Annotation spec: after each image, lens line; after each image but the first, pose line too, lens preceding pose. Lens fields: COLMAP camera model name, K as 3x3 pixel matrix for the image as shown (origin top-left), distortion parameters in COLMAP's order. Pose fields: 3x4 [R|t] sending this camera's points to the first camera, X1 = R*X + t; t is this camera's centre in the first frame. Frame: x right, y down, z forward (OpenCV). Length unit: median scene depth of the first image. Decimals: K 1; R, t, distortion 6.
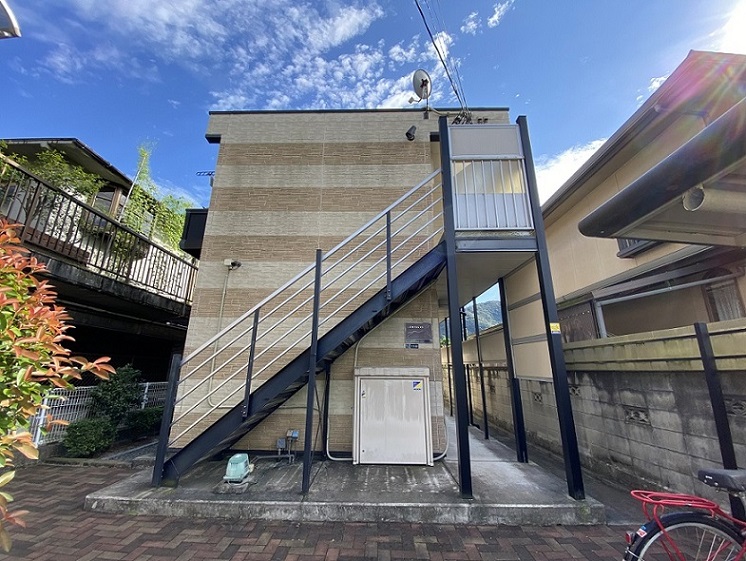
lens RADIAL K [[302.3, 0, 373.0], [0, 302.3, 280.5], [0, 0, 1]] dist [0.033336, -0.030471]
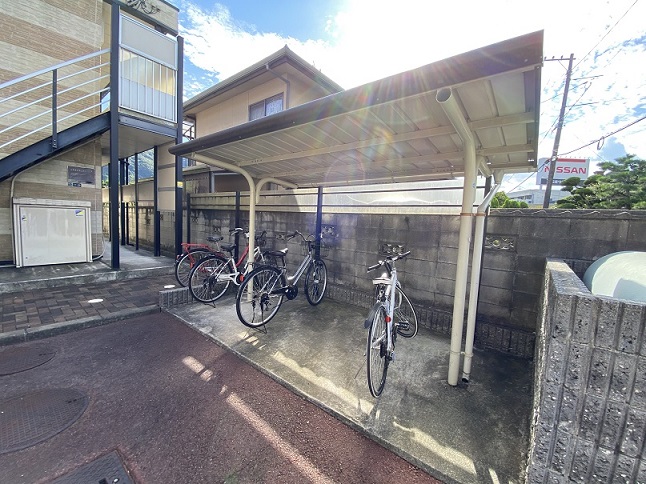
lens RADIAL K [[261.8, 0, 323.0], [0, 261.8, 242.0], [0, 0, 1]] dist [0.012453, -0.016745]
pose [[0.612856, -0.044873, 0.788920, -0.119947], [-0.258069, 0.932275, 0.253503, -0.120871], [-0.746866, -0.358956, 0.559770, -0.547741]]
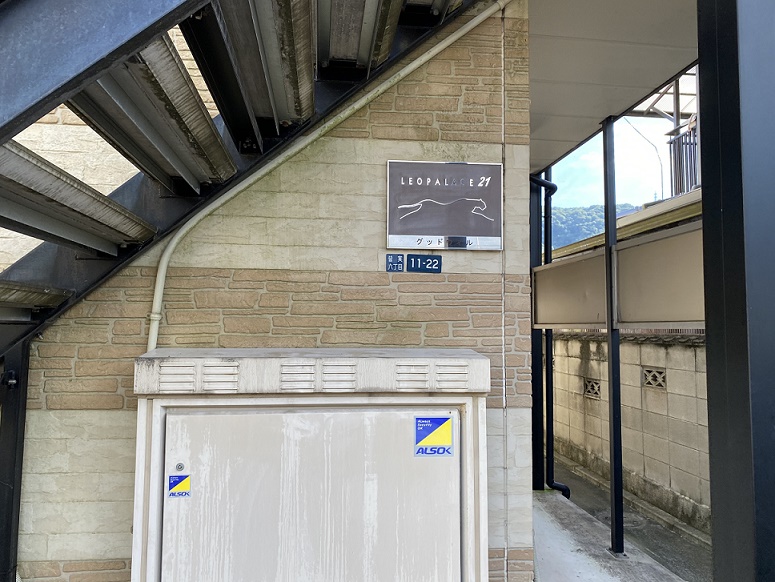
lens RADIAL K [[592.4, 0, 383.6], [0, 592.4, 285.7], [0, 0, 1]] dist [0.023690, -0.003283]
pose [[0.992549, 0.011395, 0.121313, 0.056919], [-0.036188, 0.978262, 0.204191, 0.155616], [-0.116350, -0.207060, 0.971385, 0.612819]]
